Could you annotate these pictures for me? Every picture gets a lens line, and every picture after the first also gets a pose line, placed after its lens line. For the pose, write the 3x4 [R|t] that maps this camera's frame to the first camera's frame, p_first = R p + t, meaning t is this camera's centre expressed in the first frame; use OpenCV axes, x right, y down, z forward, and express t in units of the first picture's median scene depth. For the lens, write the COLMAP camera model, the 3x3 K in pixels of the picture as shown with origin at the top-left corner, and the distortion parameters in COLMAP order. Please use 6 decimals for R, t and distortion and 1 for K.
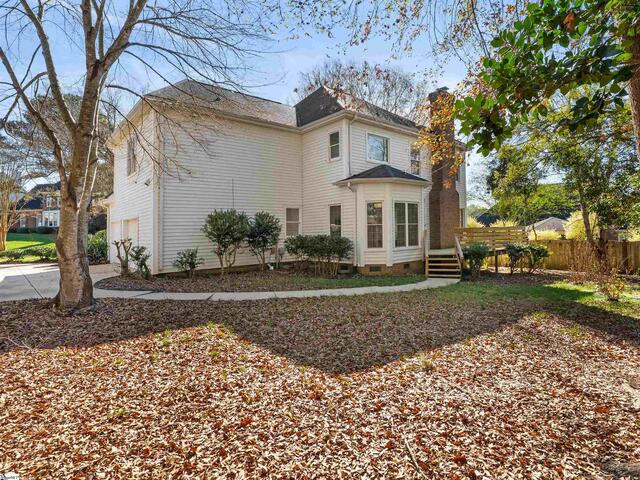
lens RADIAL K [[326.0, 0, 320.0], [0, 326.0, 240.0], [0, 0, 1]] dist [-0.004930, -0.000169]
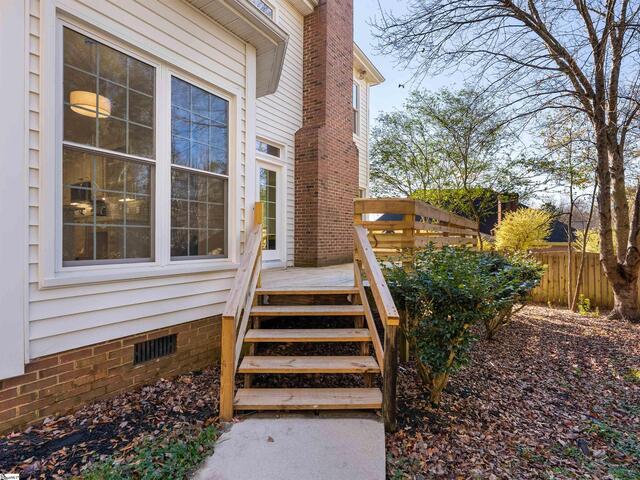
lens RADIAL K [[326.0, 0, 320.0], [0, 326.0, 240.0], [0, 0, 1]] dist [-0.004930, -0.000169]
pose [[0.950572, 0.010100, 0.310340, 0.301997], [-0.001291, 0.999591, -0.028575, 0.011086], [-0.310501, 0.026762, 0.950196, 0.751163]]
